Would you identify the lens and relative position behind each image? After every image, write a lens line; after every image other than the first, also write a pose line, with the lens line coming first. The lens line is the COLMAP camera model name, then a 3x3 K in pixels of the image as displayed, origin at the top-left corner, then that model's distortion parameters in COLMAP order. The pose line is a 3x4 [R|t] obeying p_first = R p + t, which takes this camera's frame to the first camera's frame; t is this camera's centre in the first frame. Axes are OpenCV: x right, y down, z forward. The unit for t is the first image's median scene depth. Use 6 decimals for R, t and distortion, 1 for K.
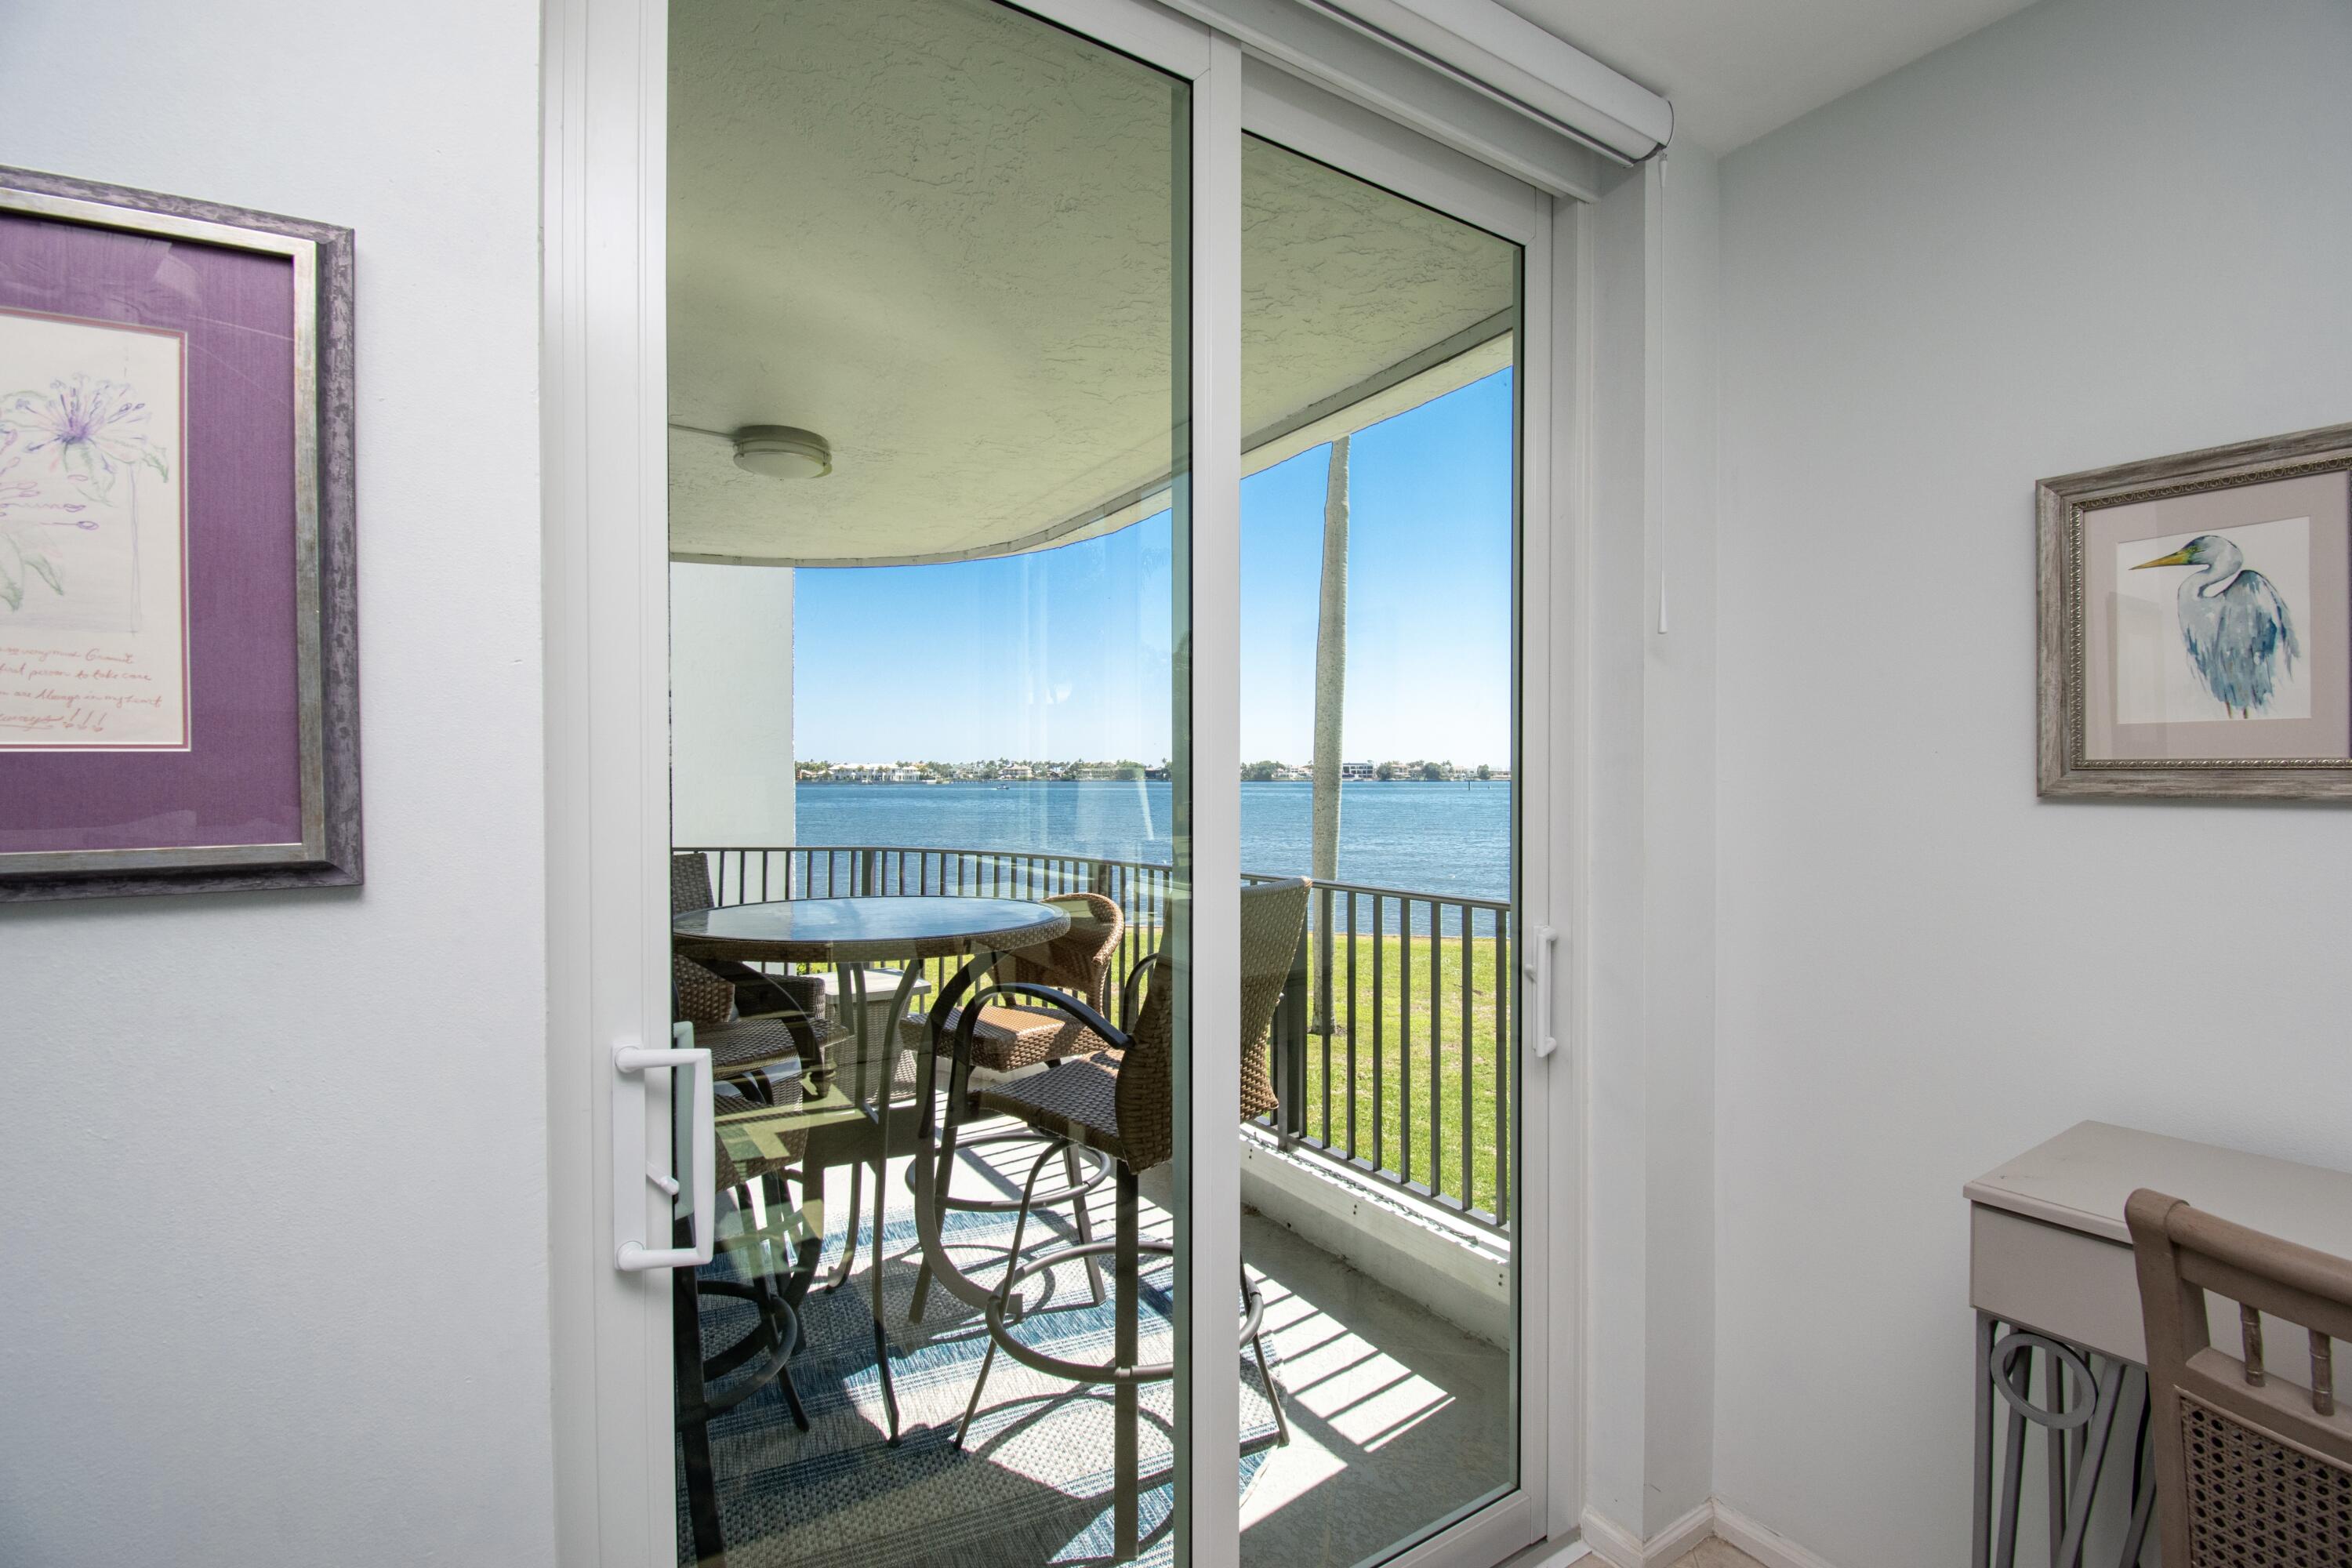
lens RADIAL K [[1079.4, 0, 1161.9], [0, 1079.4, 787.5], [0, 0, 1]] dist [0.011139, -0.015139]
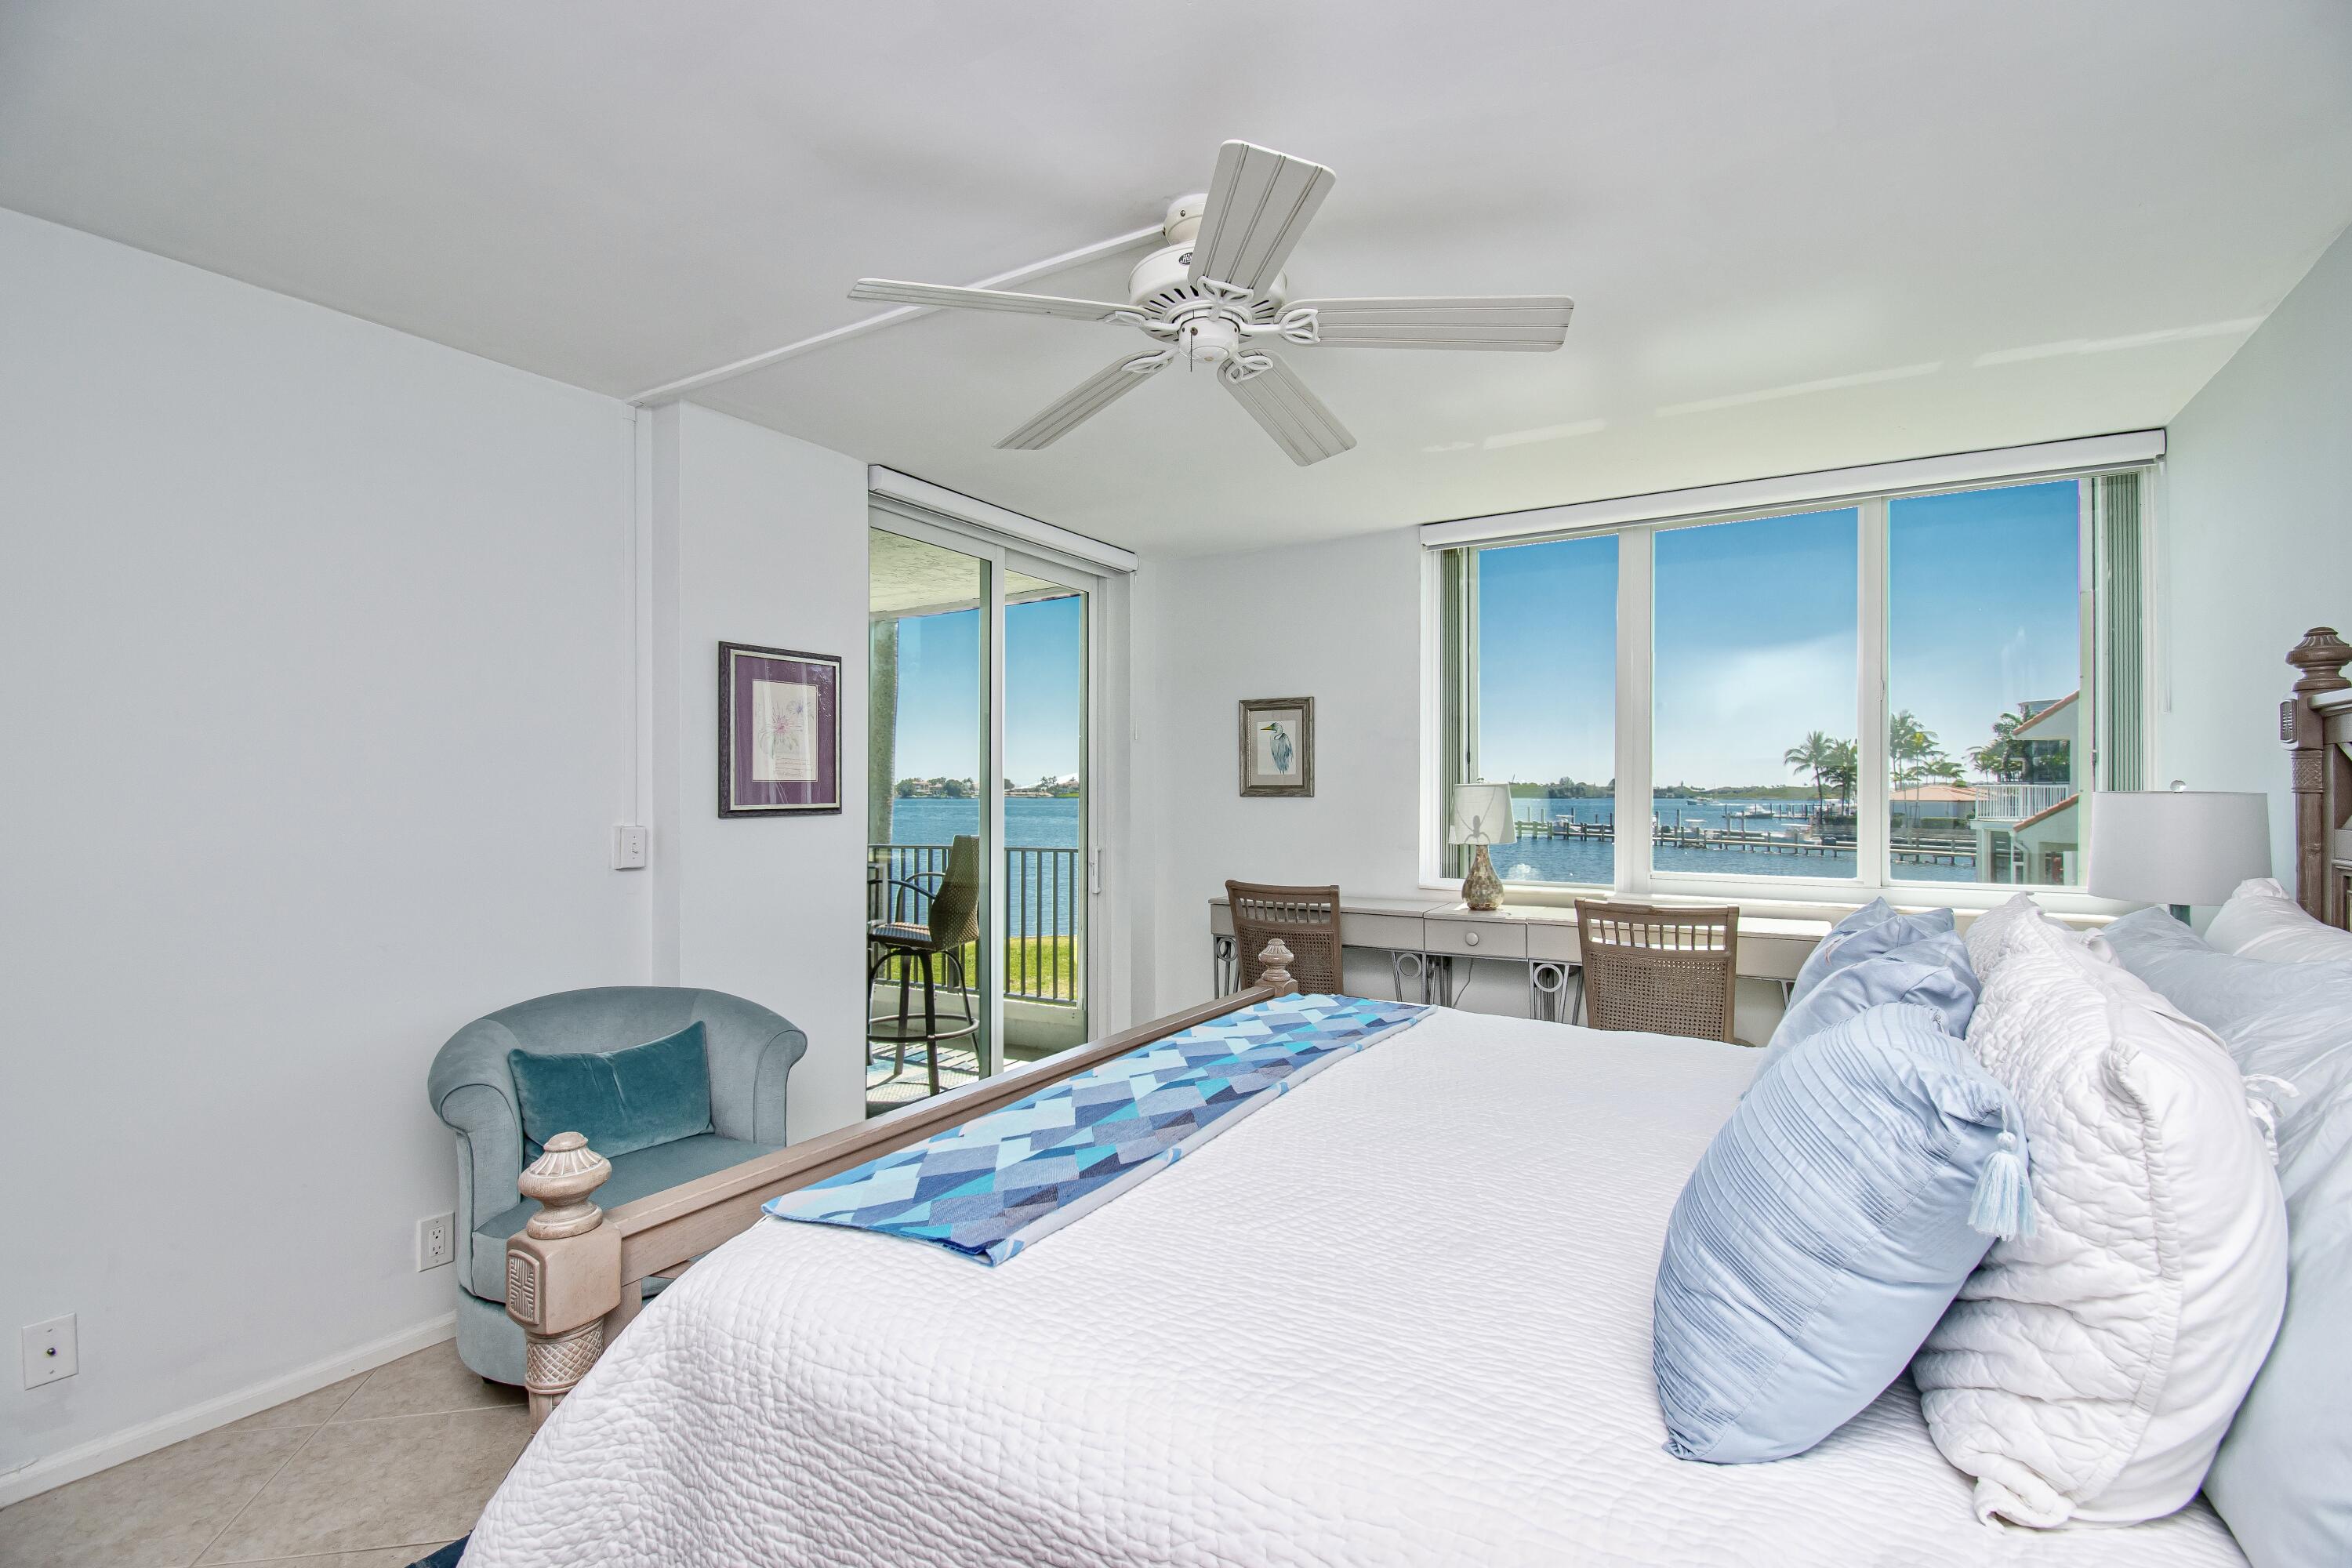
lens RADIAL K [[1079.4, 0, 1186.3], [0, 1079.4, 790.0], [0, 0, 1]] dist [0.011139, -0.015139]
pose [[0.894003, 0.002499, 0.448054, -0.835260], [0.003218, 0.999923, -0.011998, 0.029046], [-0.448049, 0.012167, 0.893926, -1.936307]]
